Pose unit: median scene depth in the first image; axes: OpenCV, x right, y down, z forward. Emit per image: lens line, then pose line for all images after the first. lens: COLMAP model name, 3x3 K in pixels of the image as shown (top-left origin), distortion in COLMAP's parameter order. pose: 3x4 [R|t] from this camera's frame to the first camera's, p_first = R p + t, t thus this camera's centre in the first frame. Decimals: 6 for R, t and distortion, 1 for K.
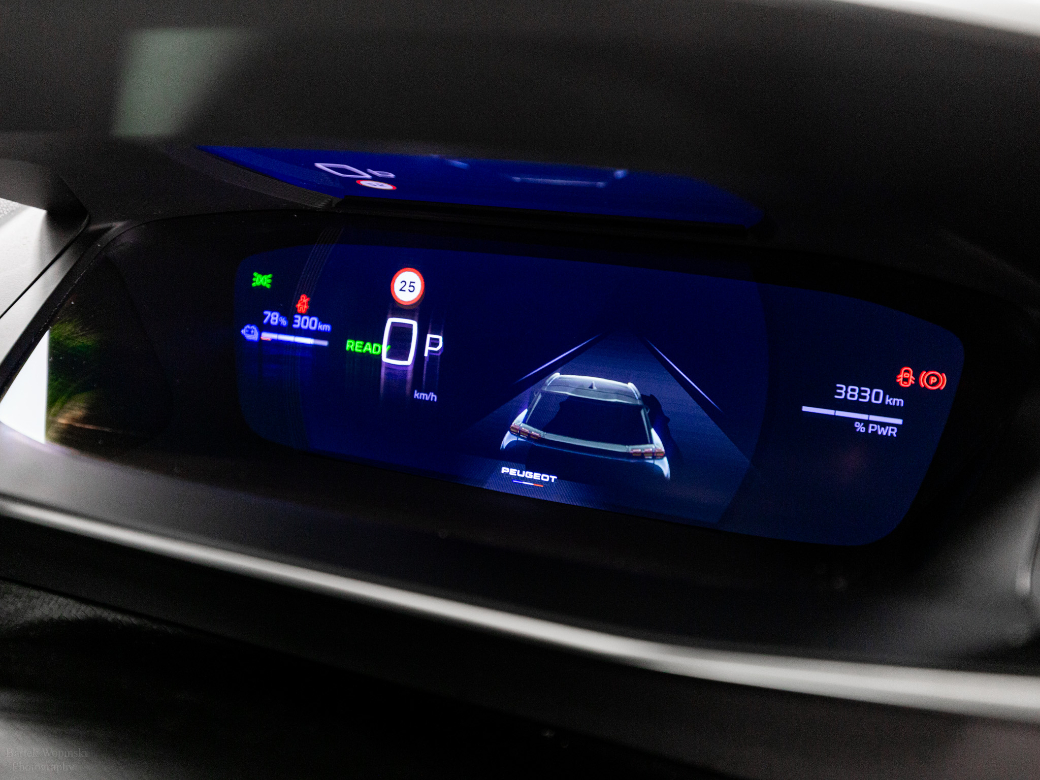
lens RADIAL K [[1103.6, 0, 520.0], [0, 1103.6, 390.0], [0, 0, 1]] dist [0.007029, 0.004406]
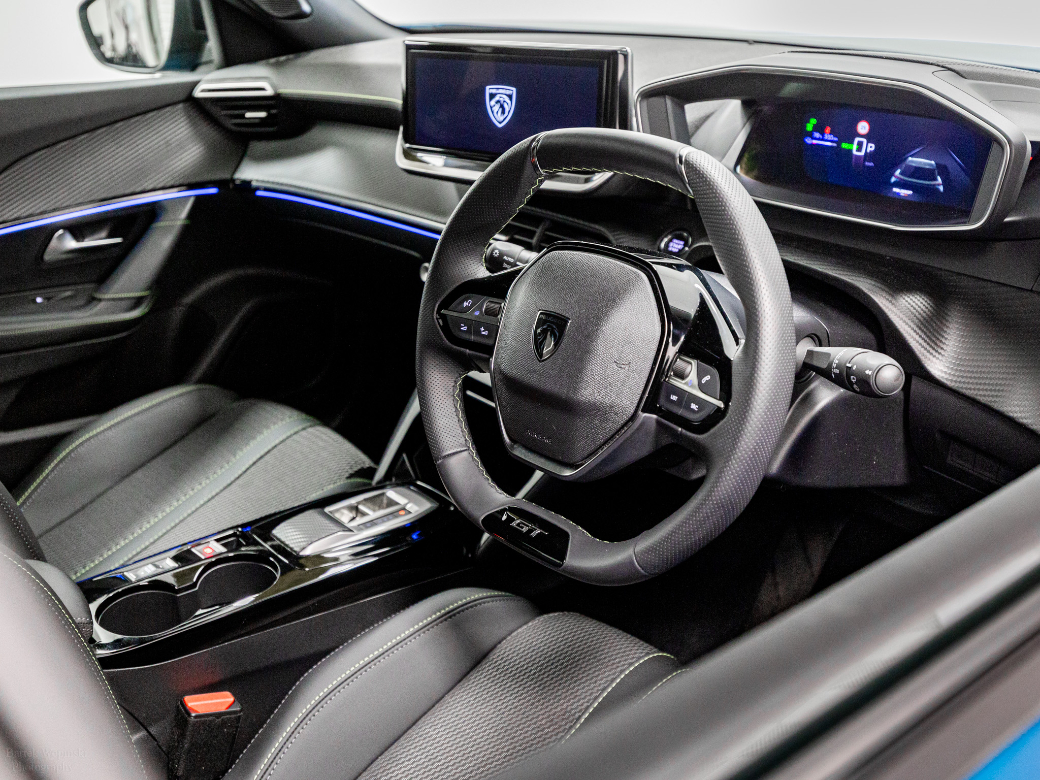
lens RADIAL K [[1103.6, 0, 520.0], [0, 1103.6, 390.0], [0, 0, 1]] dist [0.007029, 0.004406]
pose [[0.892963, 0.079037, -0.443137, 0.452507], [0.032769, 0.970437, 0.239118, -0.150290], [0.448936, -0.228045, 0.863975, -2.175454]]
